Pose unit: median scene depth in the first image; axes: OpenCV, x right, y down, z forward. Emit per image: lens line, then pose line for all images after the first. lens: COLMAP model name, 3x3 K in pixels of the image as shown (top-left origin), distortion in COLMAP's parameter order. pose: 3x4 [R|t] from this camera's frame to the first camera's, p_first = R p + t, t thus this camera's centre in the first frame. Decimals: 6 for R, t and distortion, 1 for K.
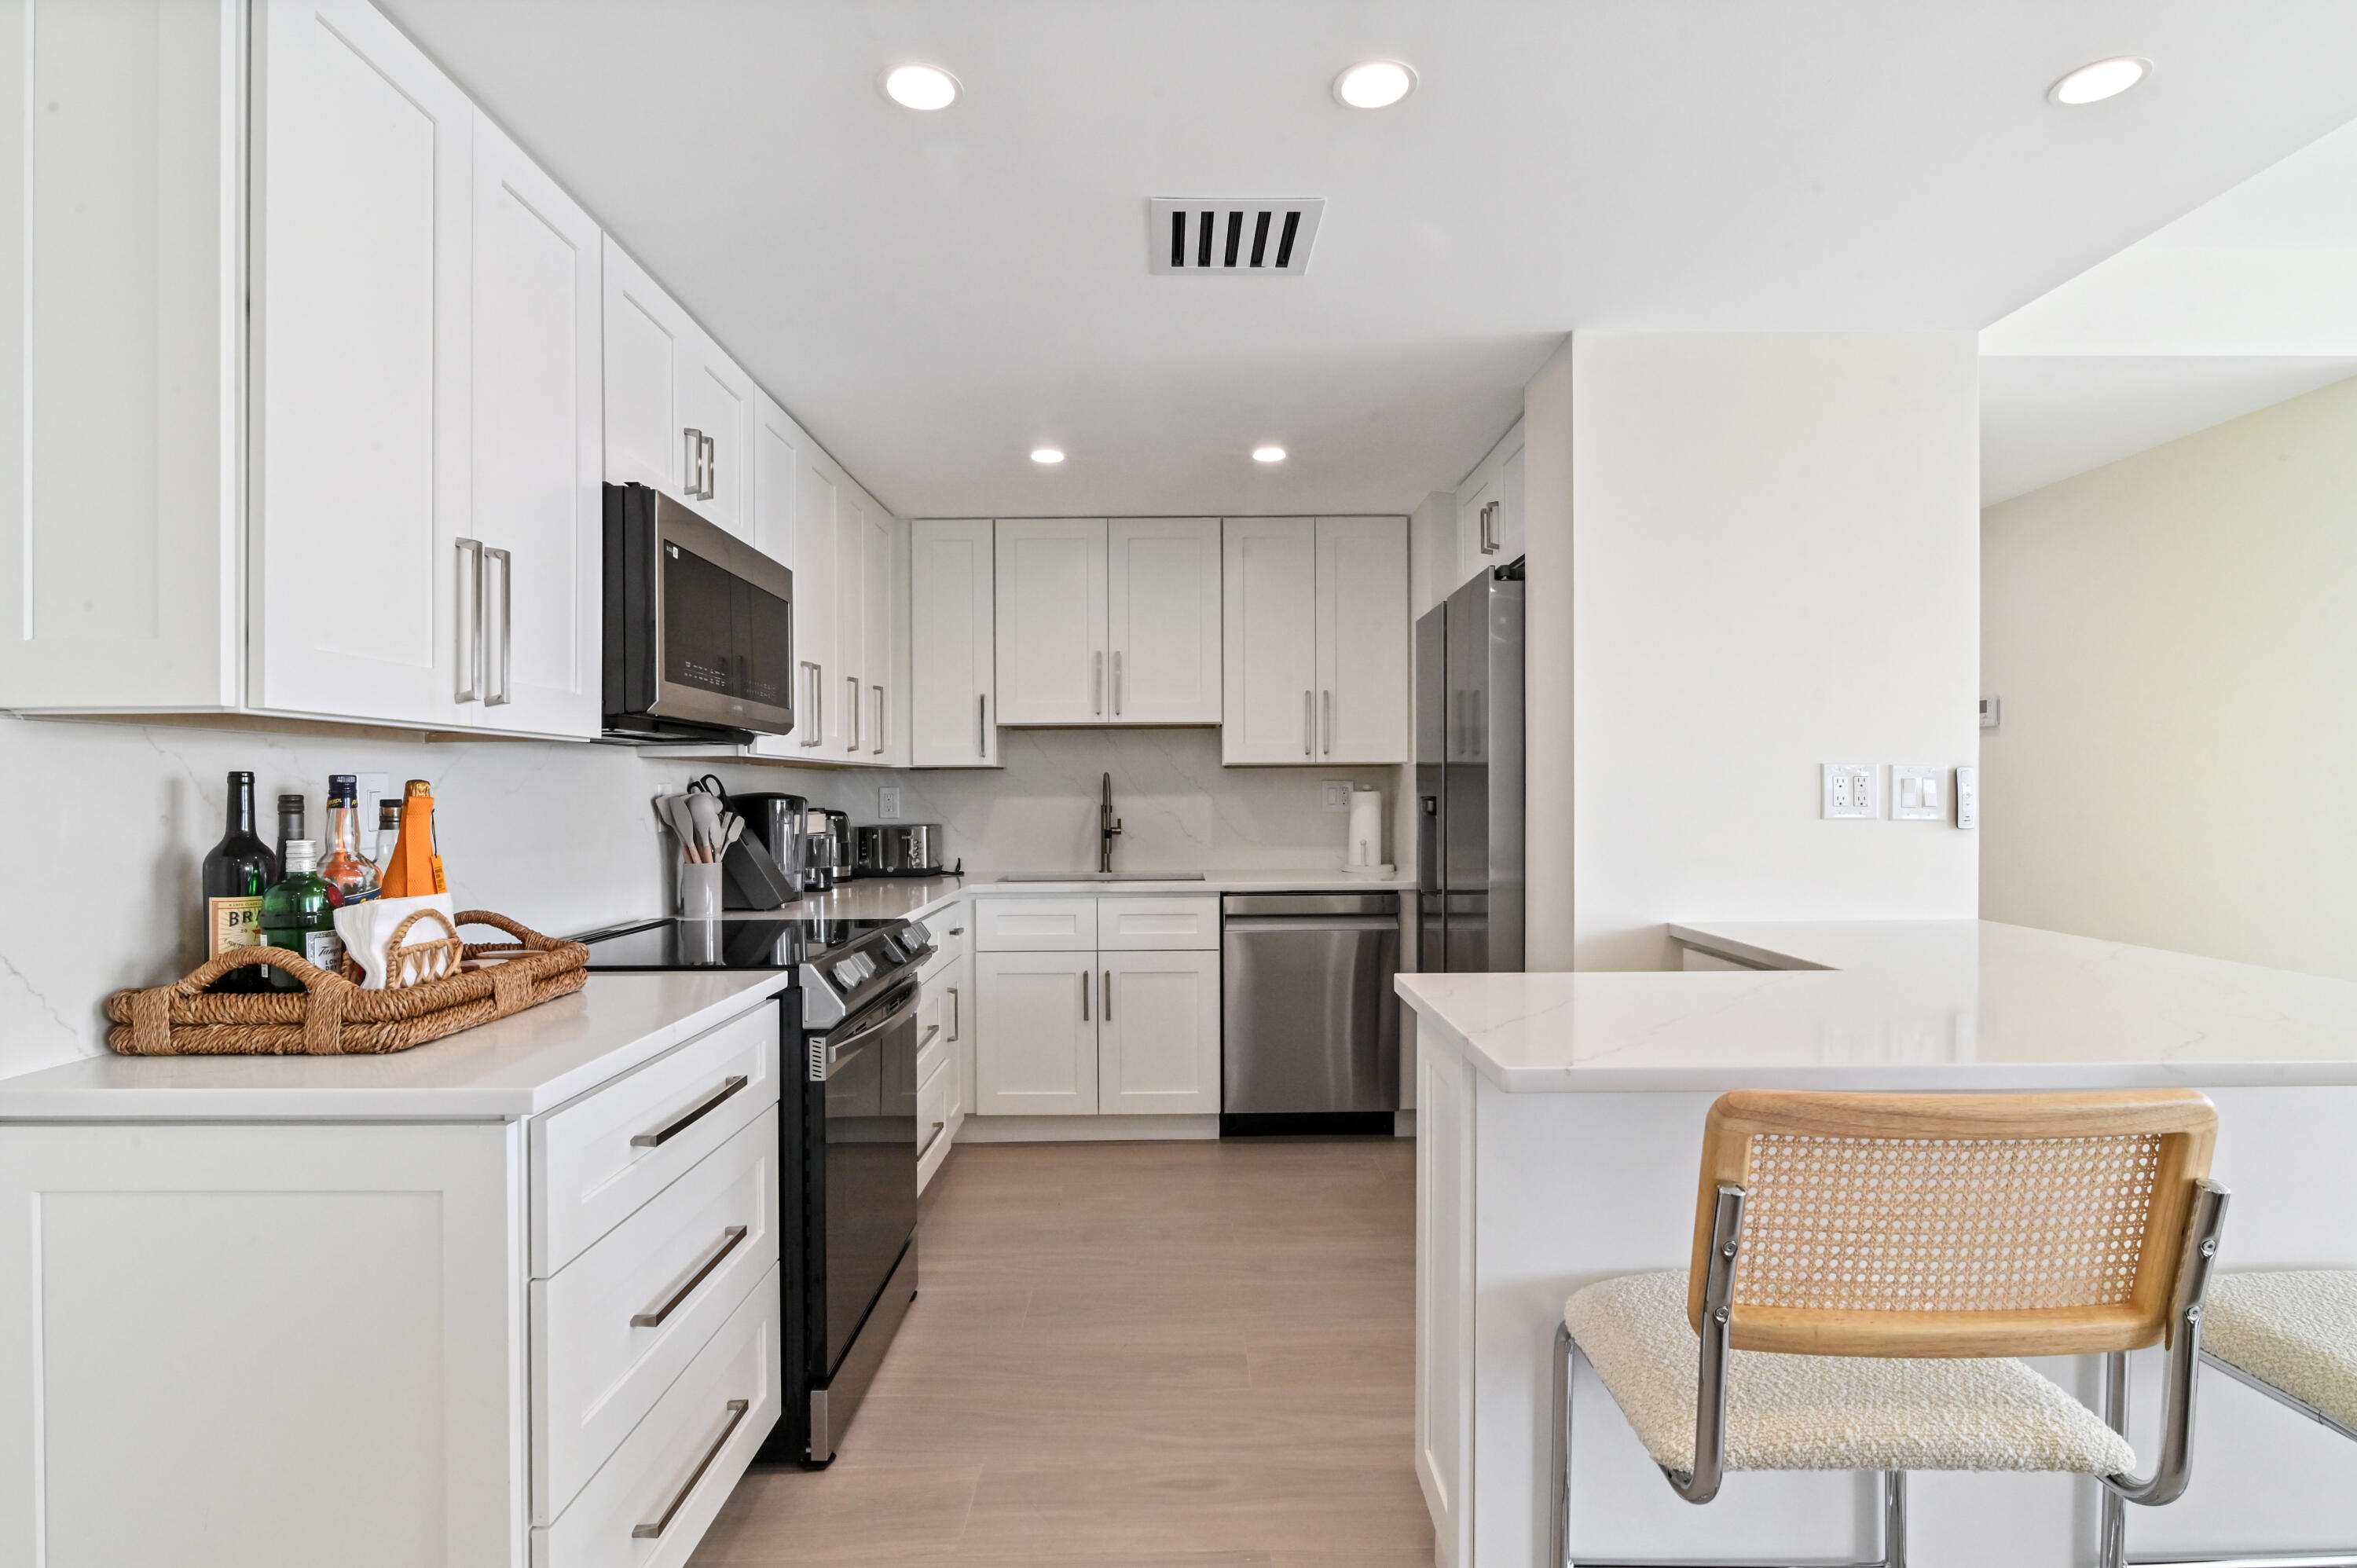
lens RADIAL K [[1153.8, 0, 1171.0], [0, 1153.8, 802.1], [0, 0, 1]] dist [-0.000470, -0.000318]
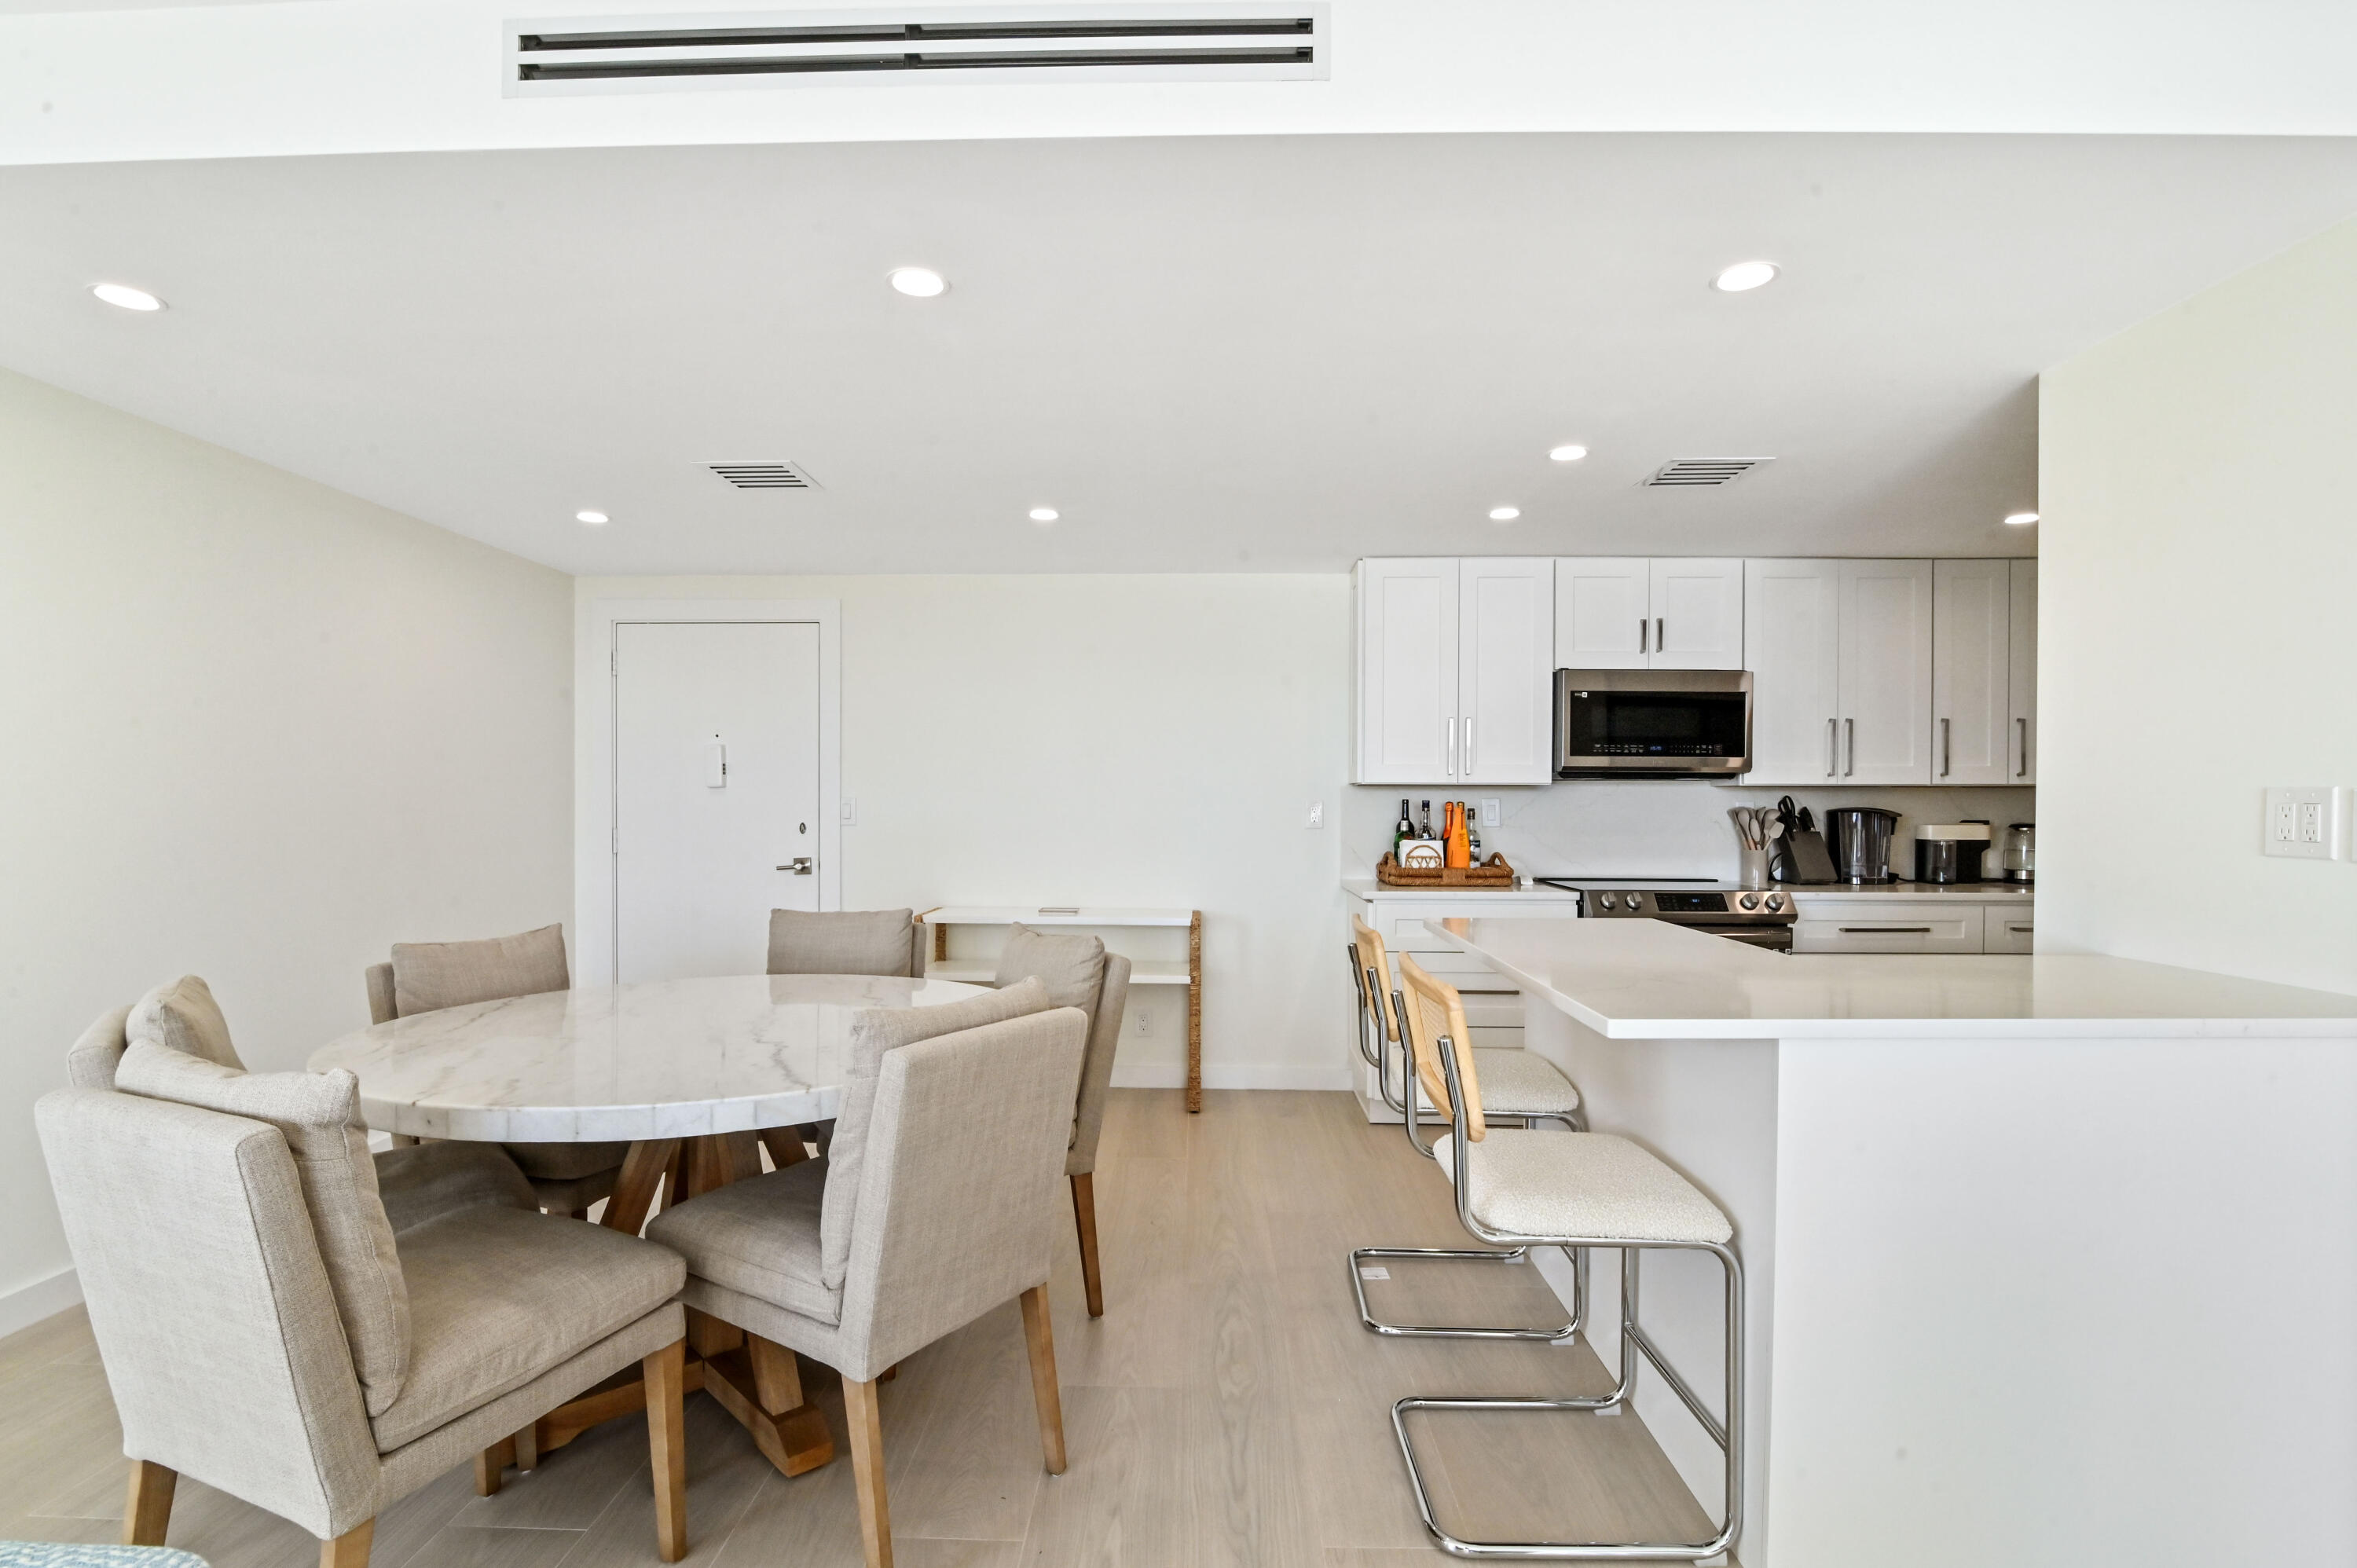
lens RADIAL K [[1125.3, 0, 1172.0], [0, 1125.3, 813.3], [0, 0, 1]] dist [-0.003117, -0.000149]
pose [[-0.026719, 0.011663, -0.999575, 0.902939], [-0.012219, 0.999853, 0.011993, -0.006659], [0.999568, 0.012534, -0.026573, 0.158277]]
